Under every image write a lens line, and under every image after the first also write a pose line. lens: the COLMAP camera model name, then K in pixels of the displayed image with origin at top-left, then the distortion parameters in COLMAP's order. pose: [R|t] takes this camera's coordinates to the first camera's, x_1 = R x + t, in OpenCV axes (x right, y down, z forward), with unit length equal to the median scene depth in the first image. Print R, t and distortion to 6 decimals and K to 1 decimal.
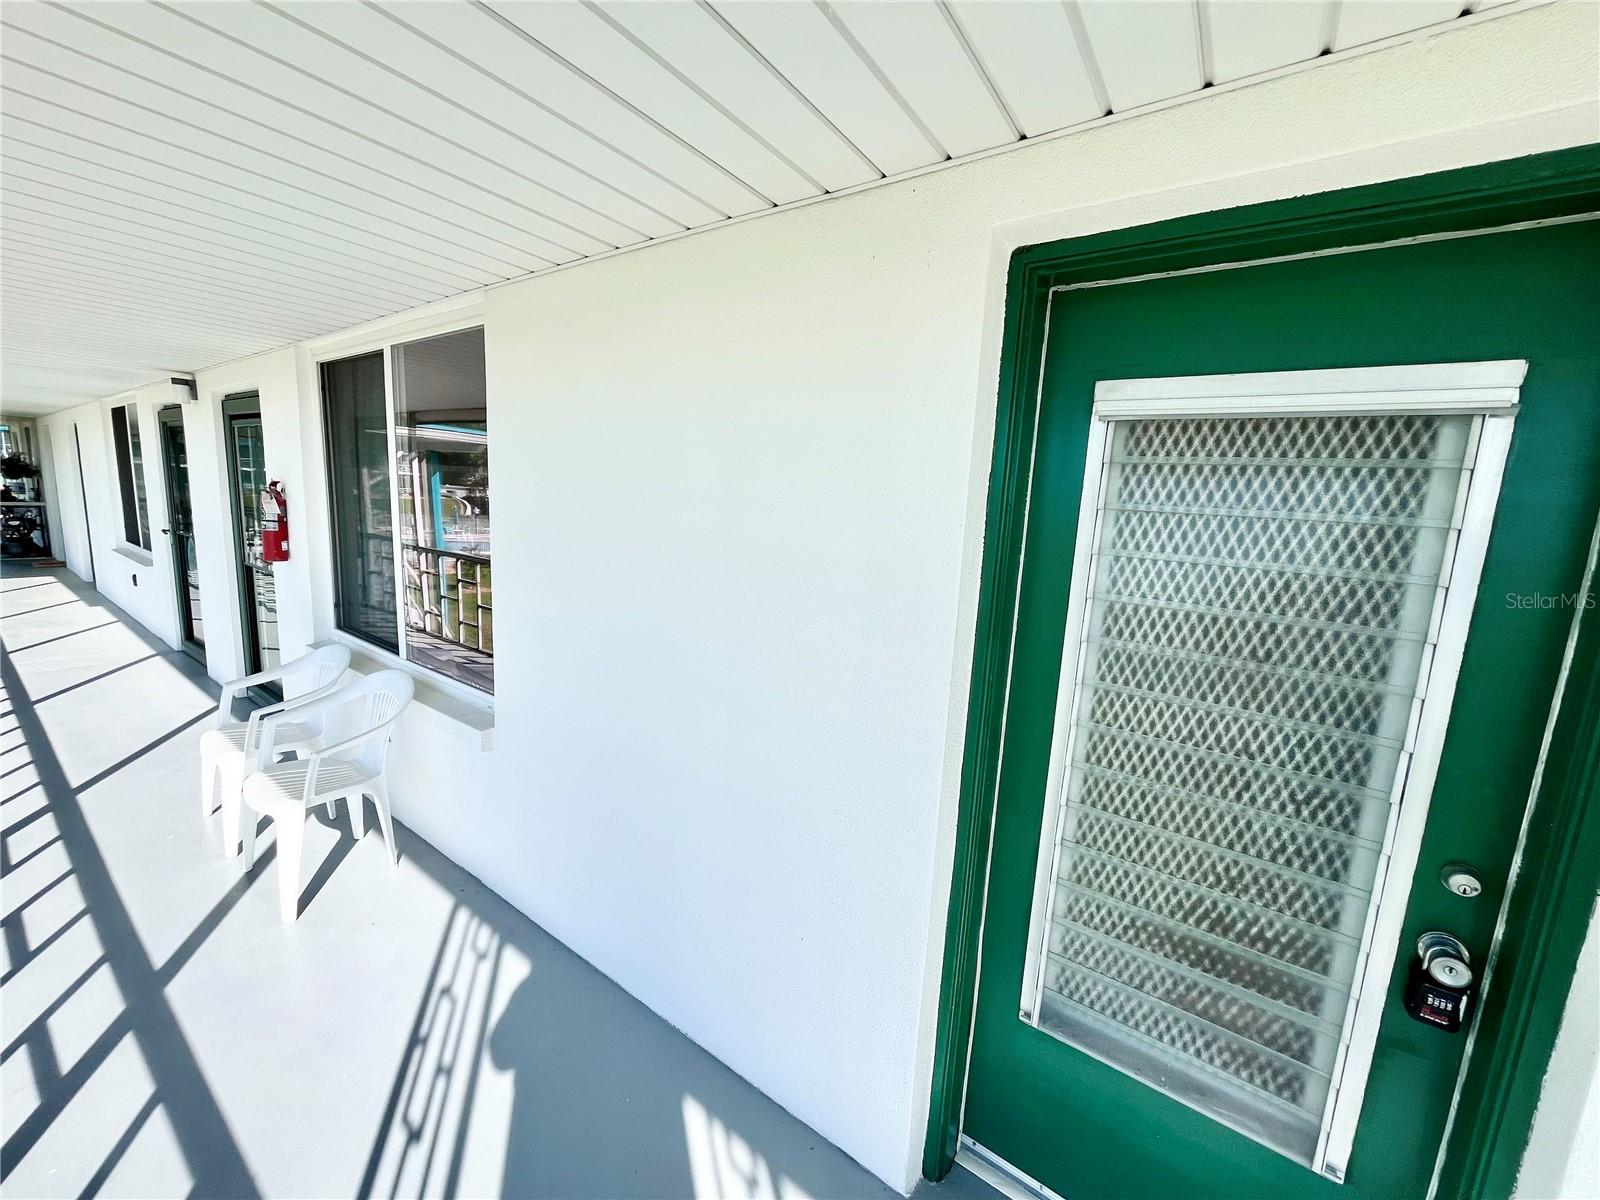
lens RADIAL K [[643.4, 0, 798.1], [0, 643.4, 601.4], [0, 0, 1]] dist [-0.002778, -0.000736]
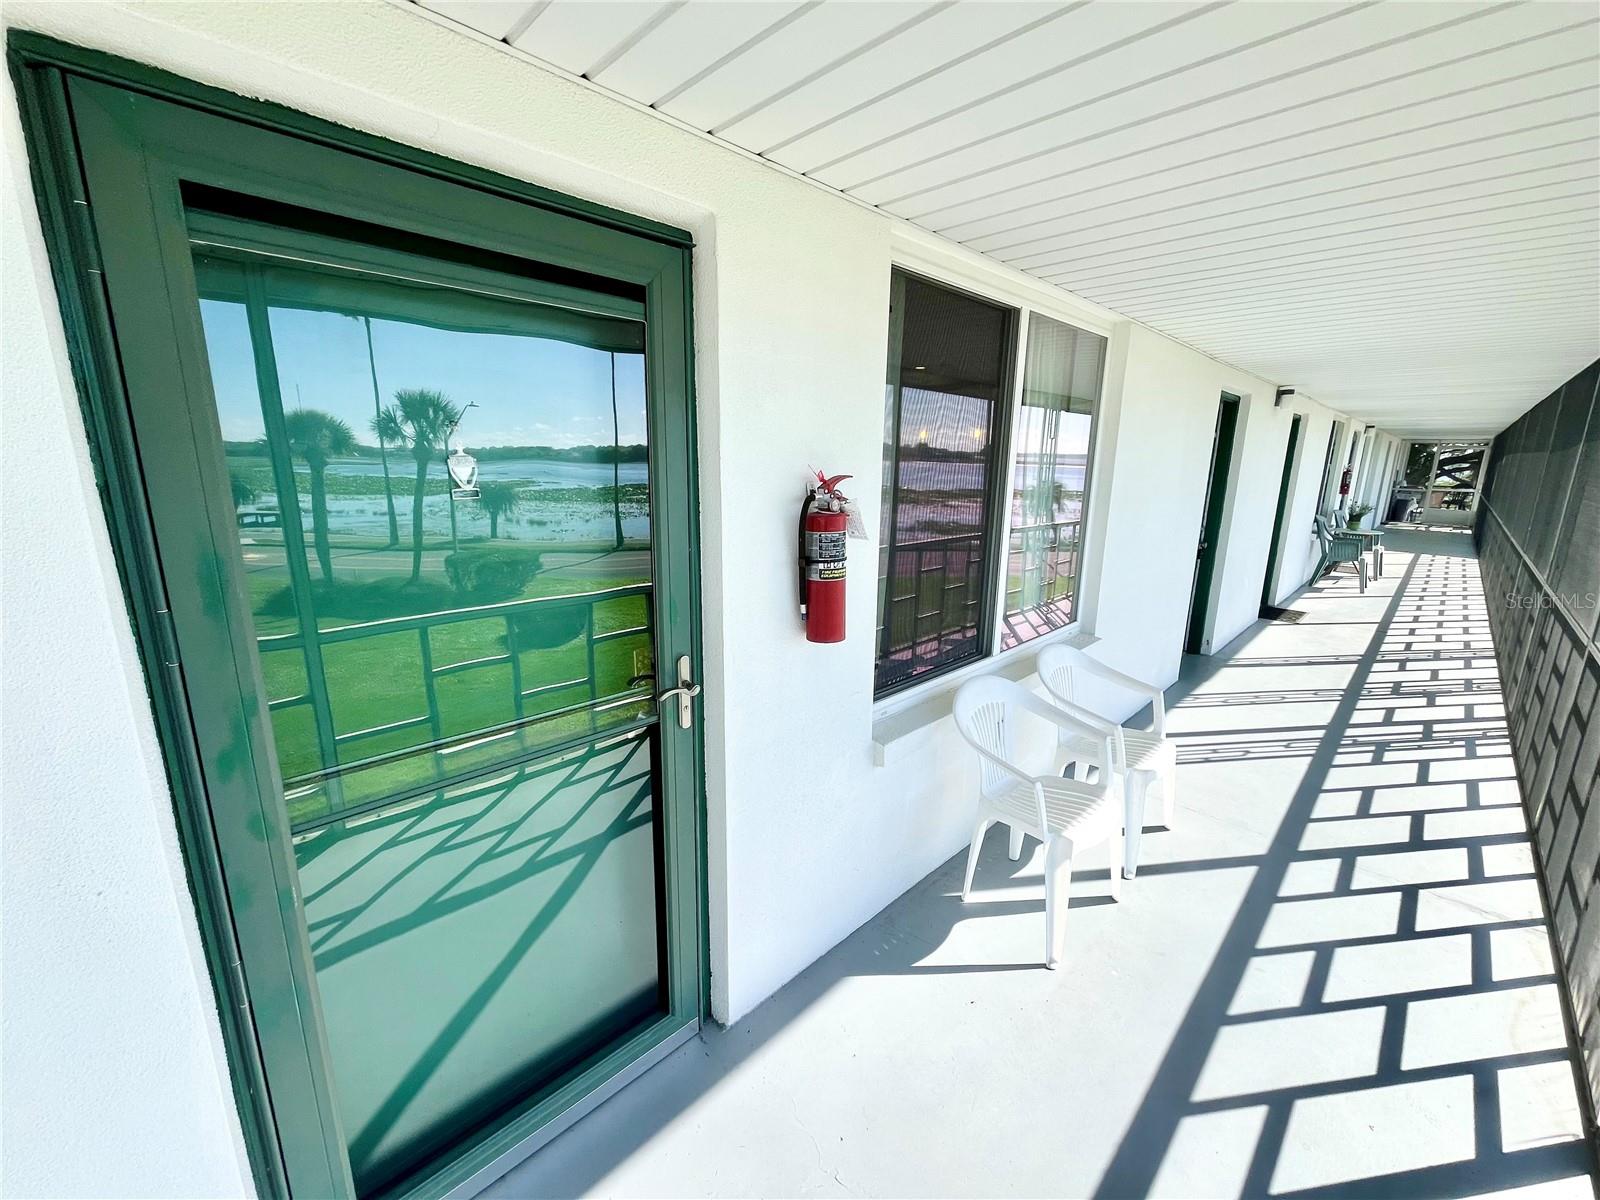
lens RADIAL K [[643.4, 0, 798.1], [0, 643.4, 601.4], [0, 0, 1]] dist [-0.002778, -0.000736]
pose [[0.151886, -0.275446, 0.949242, -2.252095], [0.150831, 0.955595, 0.253155, -0.393132], [-0.976822, 0.104725, 0.186688, 1.633670]]
